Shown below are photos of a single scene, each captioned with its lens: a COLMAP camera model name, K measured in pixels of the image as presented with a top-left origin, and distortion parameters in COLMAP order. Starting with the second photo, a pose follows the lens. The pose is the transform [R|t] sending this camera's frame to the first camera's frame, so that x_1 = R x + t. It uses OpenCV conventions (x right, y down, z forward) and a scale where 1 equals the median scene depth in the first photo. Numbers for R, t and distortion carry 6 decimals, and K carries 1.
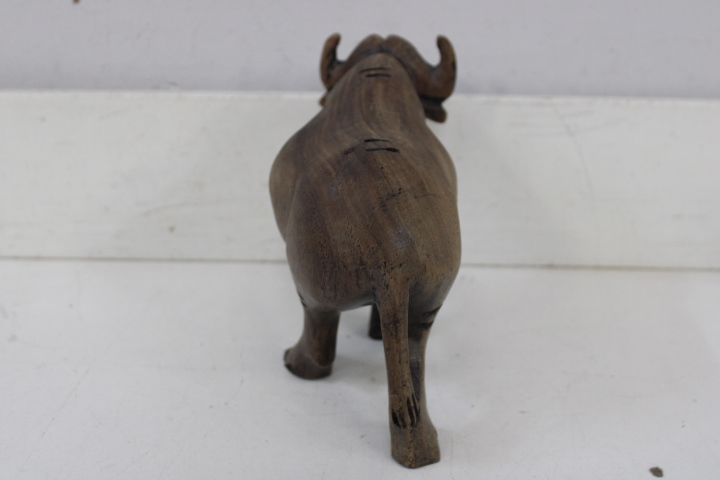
lens RADIAL K [[900.2, 0, 364.1], [0, 900.2, 242.4], [0, 0, 1]] dist [-0.057576, 0.000000]
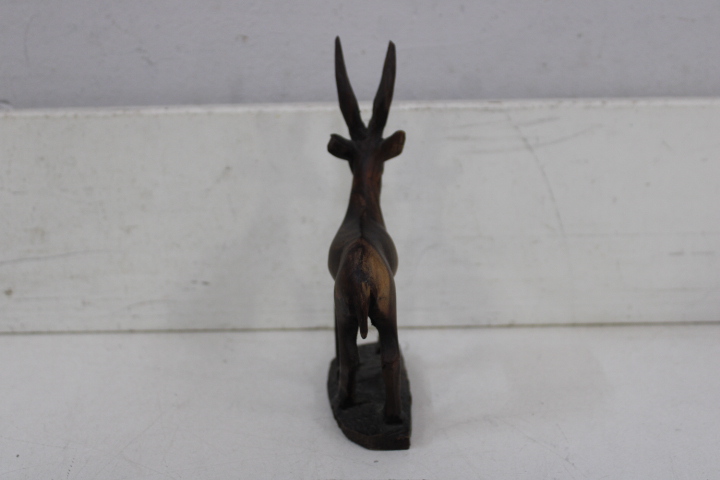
lens RADIAL K [[900.2, 0, 362.9], [0, 900.2, 246.7], [0, 0, 1]] dist [-0.057576, 0.000000]
pose [[0.999425, -0.031990, 0.011265, 0.080403], [0.032493, 0.998334, -0.047689, -0.008071], [-0.009720, 0.048027, 0.998799, 0.256722]]
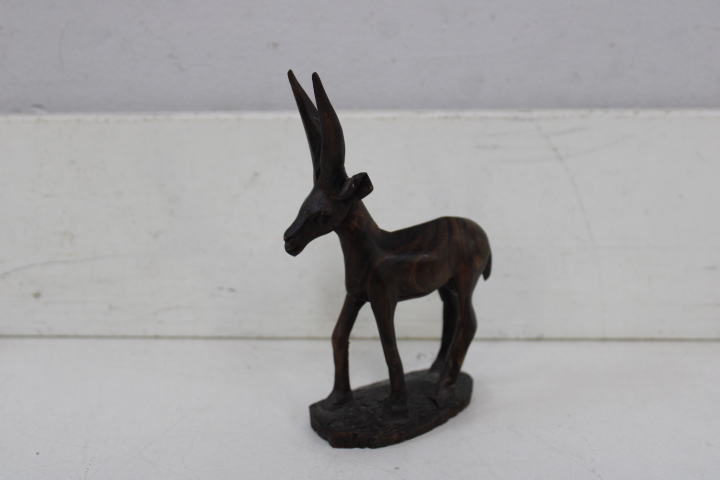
lens RADIAL K [[900.2, 0, 362.7], [0, 900.2, 246.7], [0, 0, 1]] dist [-0.057576, 0.000000]
pose [[0.999438, -0.014941, -0.029993, 0.089009], [0.012330, 0.996268, -0.085426, 0.012793], [0.031157, 0.085009, 0.995893, 0.263714]]
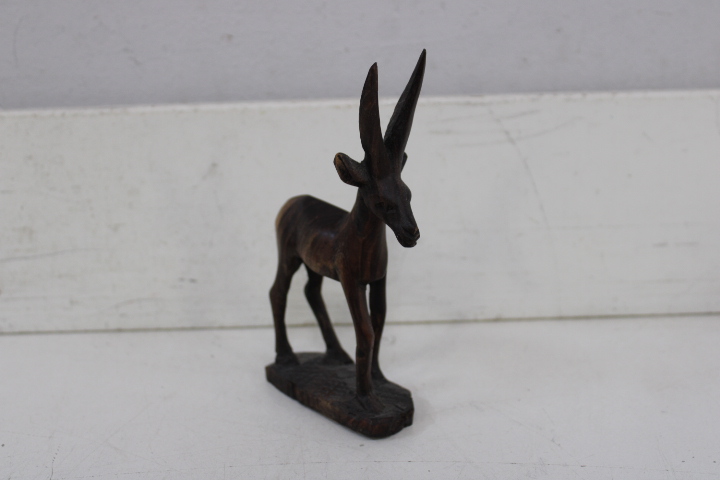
lens RADIAL K [[900.2, 0, 363.0], [0, 900.2, 246.5], [0, 0, 1]] dist [-0.057576, 0.000000]
pose [[0.998897, -0.043857, 0.016774, 0.088143], [0.045217, 0.994751, -0.091789, 0.031204], [-0.012661, 0.092447, 0.995637, 0.253645]]
